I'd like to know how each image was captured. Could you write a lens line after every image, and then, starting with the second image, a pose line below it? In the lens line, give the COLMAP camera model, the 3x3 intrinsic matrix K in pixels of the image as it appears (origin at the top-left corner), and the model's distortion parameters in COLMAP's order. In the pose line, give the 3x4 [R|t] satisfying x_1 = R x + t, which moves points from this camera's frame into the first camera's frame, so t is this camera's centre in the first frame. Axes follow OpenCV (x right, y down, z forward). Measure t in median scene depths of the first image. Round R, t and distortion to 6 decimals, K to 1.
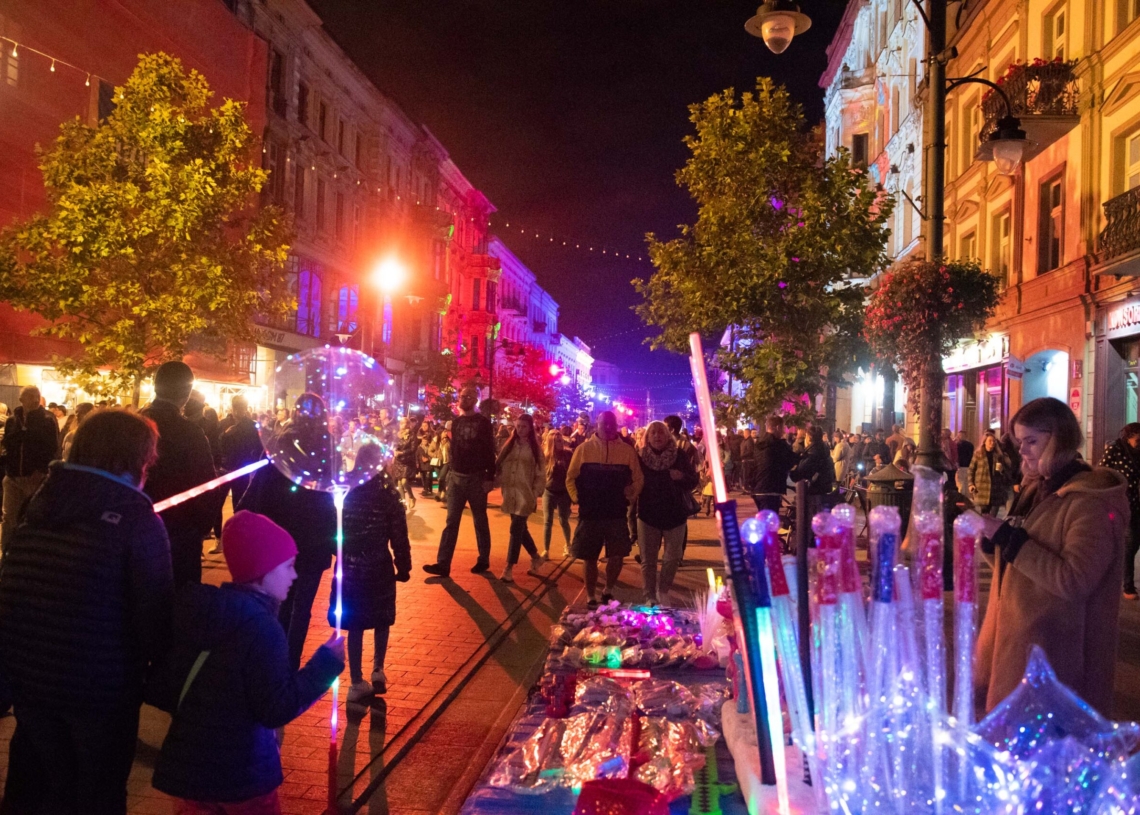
lens RADIAL K [[968.0, 0, 587.2], [0, 968.0, 411.7], [0, 0, 1]] dist [-0.071412, 0.014055]
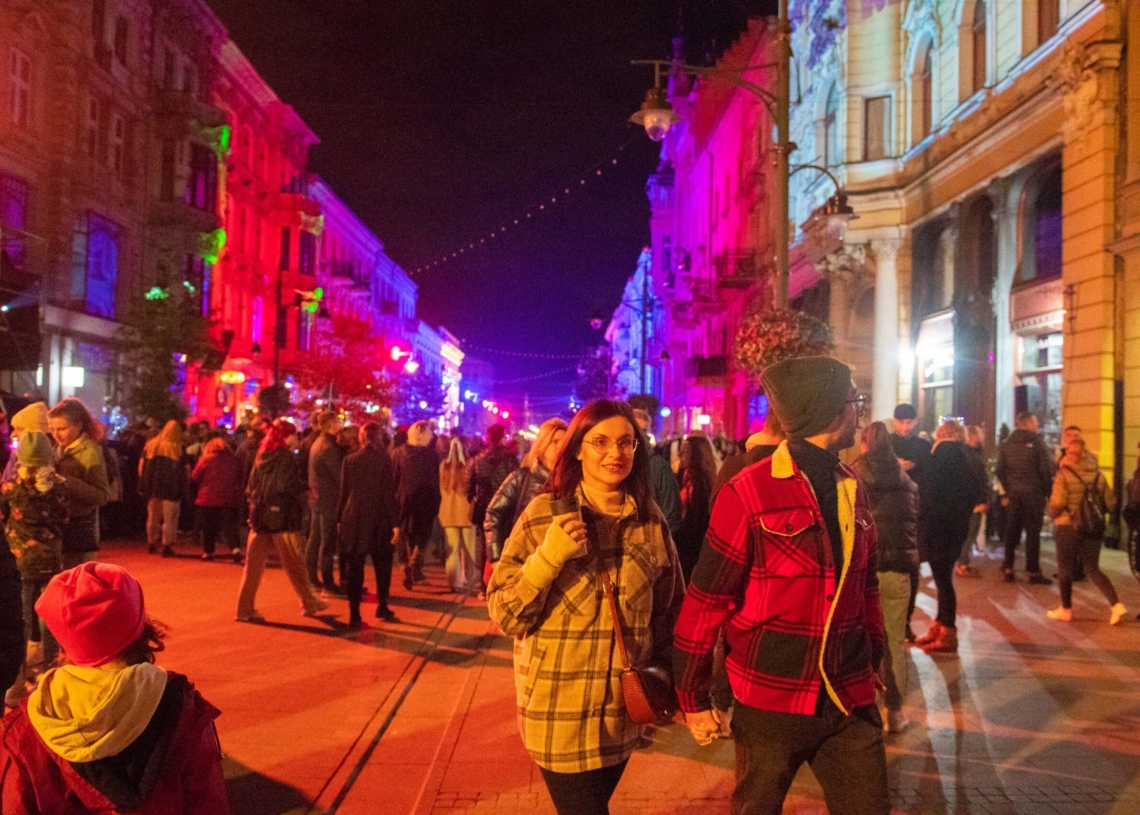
lens RADIAL K [[968.0, 0, 587.2], [0, 968.0, 411.7], [0, 0, 1]] dist [-0.071412, 0.014055]
pose [[0.992245, -0.001567, 0.124290, 0.018460], [0.002112, 0.999989, -0.004249, 0.005209], [-0.124281, 0.004479, 0.992237, 0.208766]]
